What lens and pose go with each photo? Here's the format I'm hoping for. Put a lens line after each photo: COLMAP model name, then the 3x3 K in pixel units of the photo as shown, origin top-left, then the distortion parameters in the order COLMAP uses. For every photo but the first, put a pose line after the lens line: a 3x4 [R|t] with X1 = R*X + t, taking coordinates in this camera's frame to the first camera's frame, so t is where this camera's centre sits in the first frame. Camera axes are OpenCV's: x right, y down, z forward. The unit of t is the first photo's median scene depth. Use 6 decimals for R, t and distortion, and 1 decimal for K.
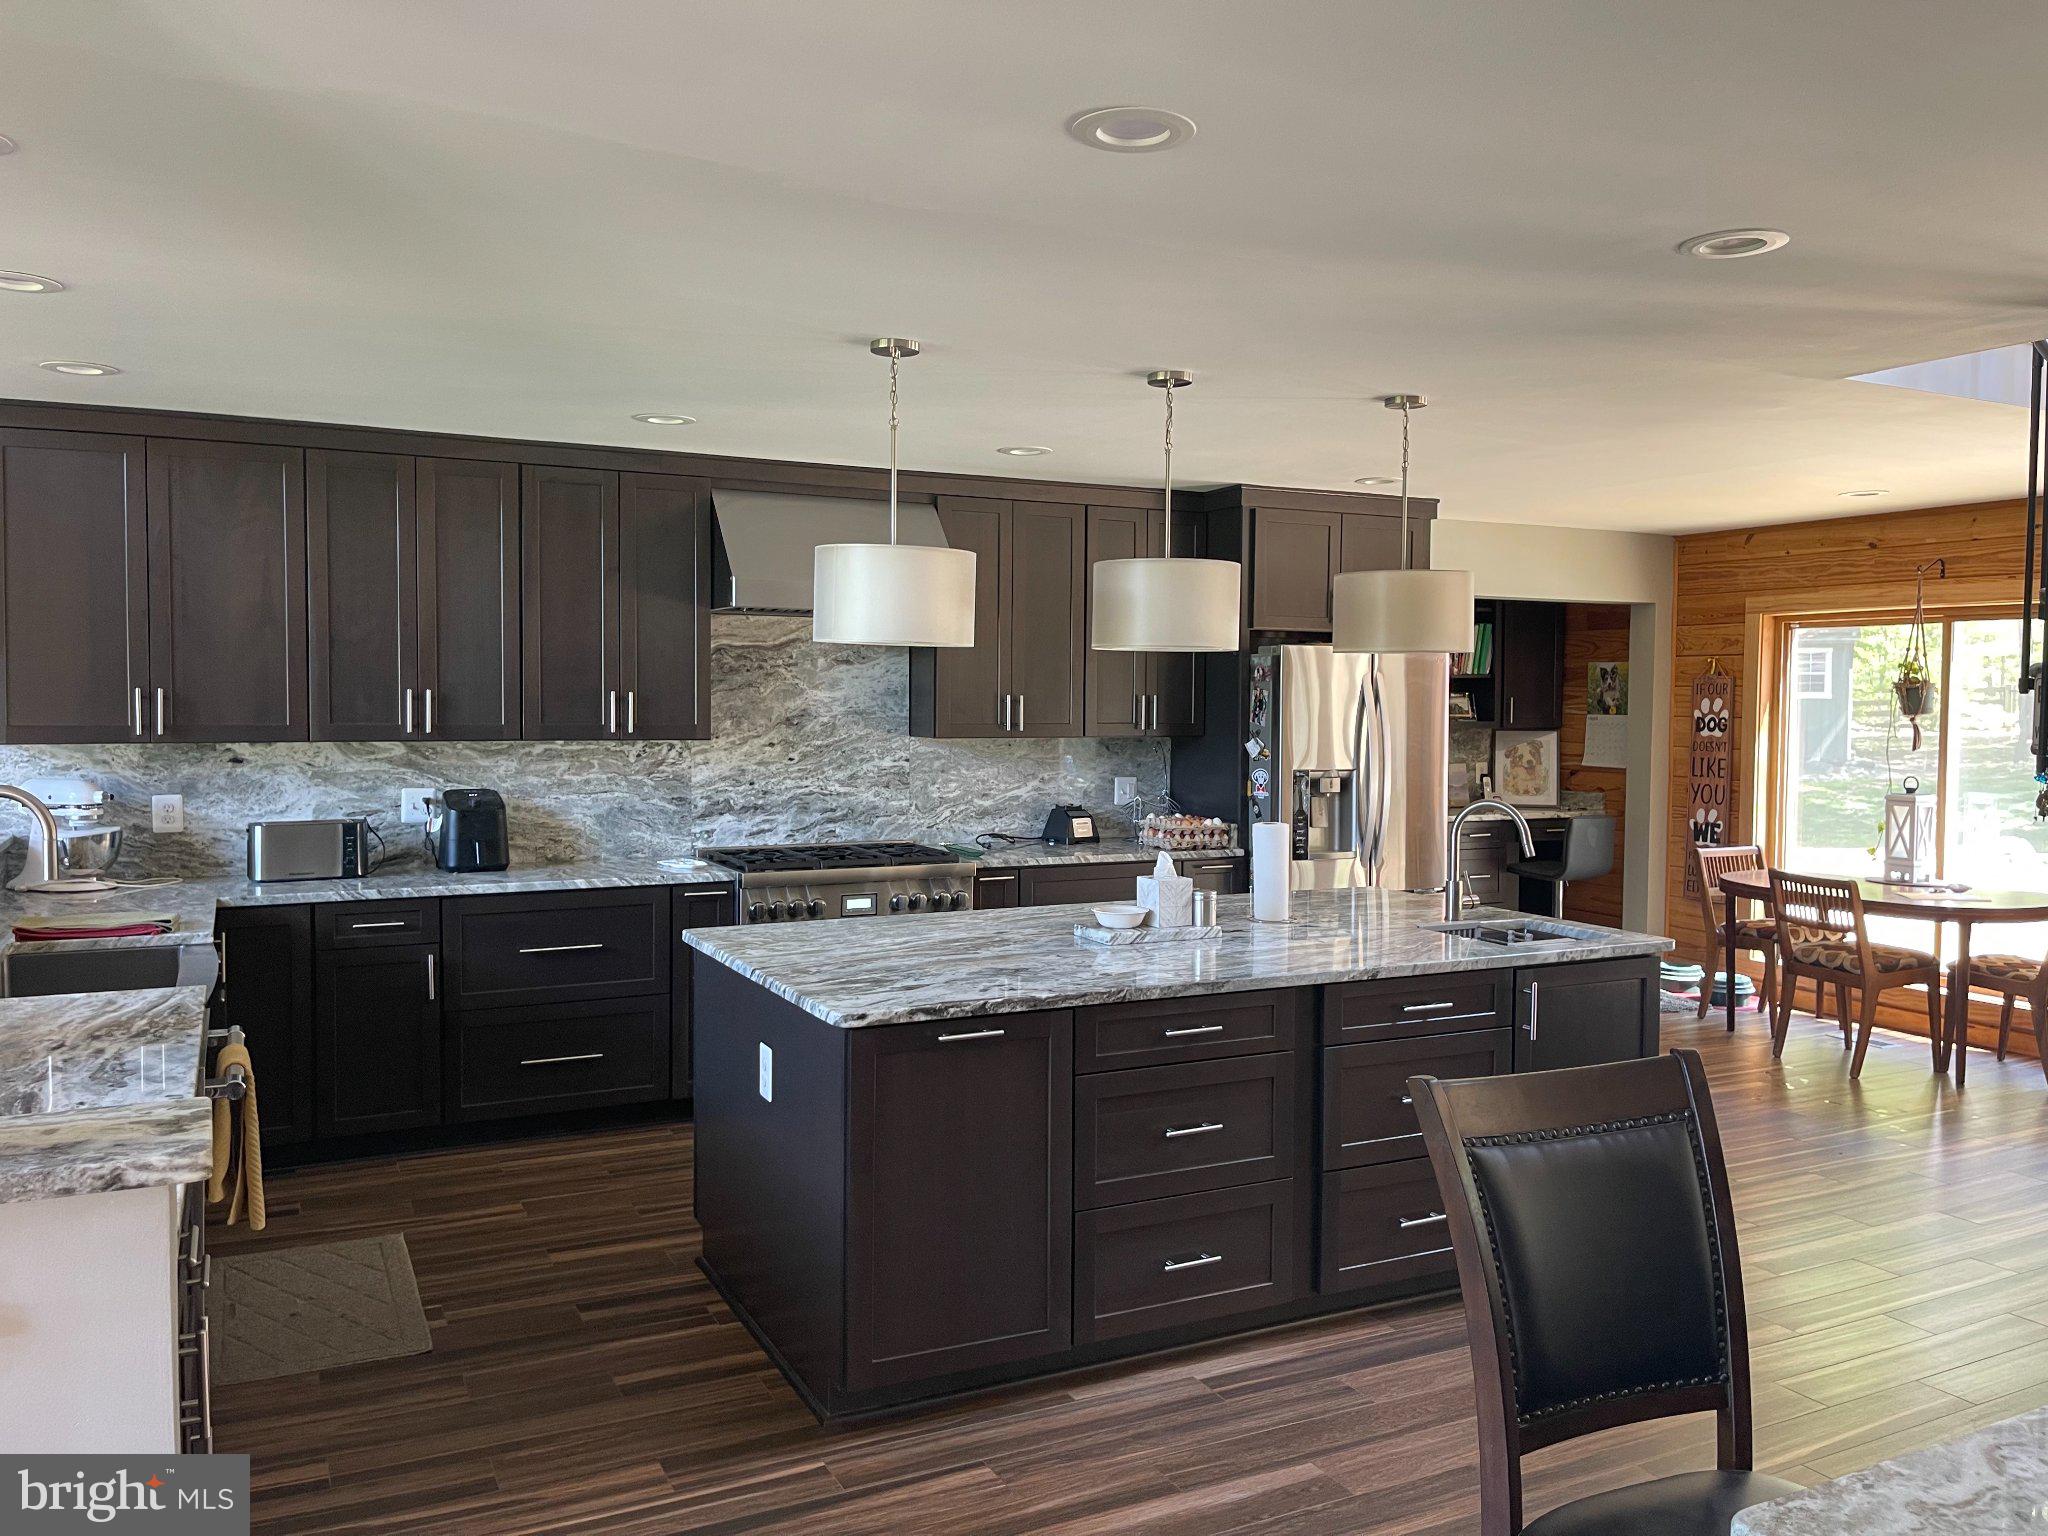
lens RADIAL K [[1548.2, 0, 1037.6], [0, 1548.2, 754.3], [0, 0, 1]] dist [0.060575, -0.066773]
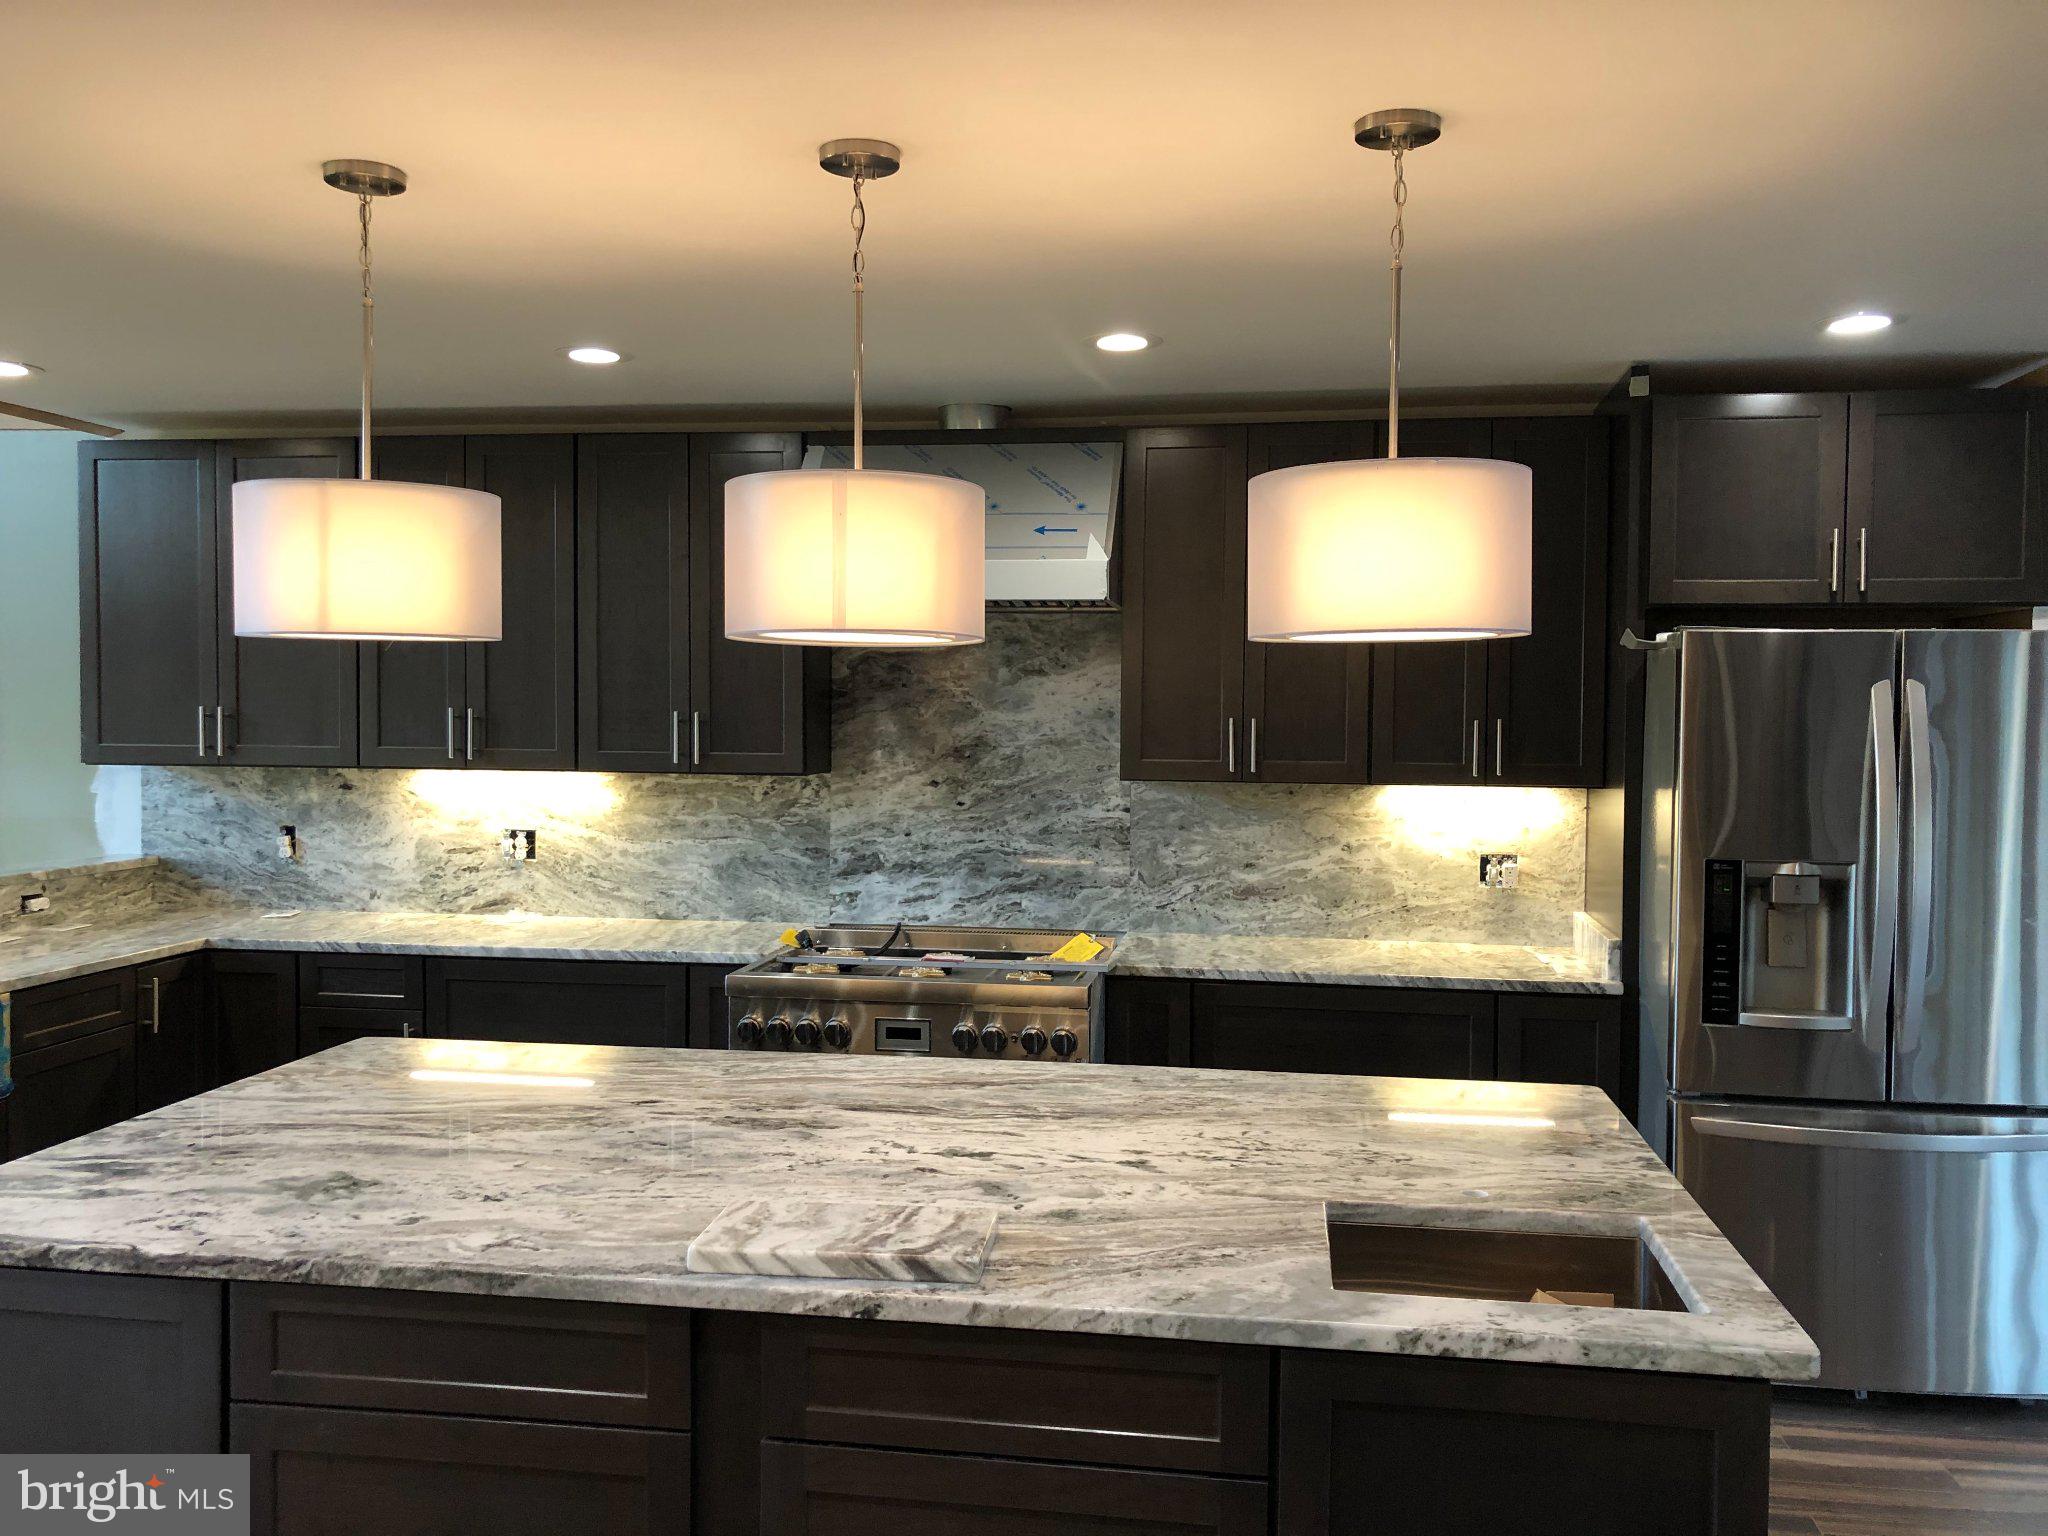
lens RADIAL K [[1676.8, 0, 1024.9], [0, 1676.8, 757.1], [0, 0, 1]] dist [0.046311, -0.001045]
pose [[0.813138, 0.018557, -0.581775, 0.357804], [-0.025207, 0.999677, -0.003344, -0.018507], [0.581524, 0.017384, 0.813343, 0.385359]]
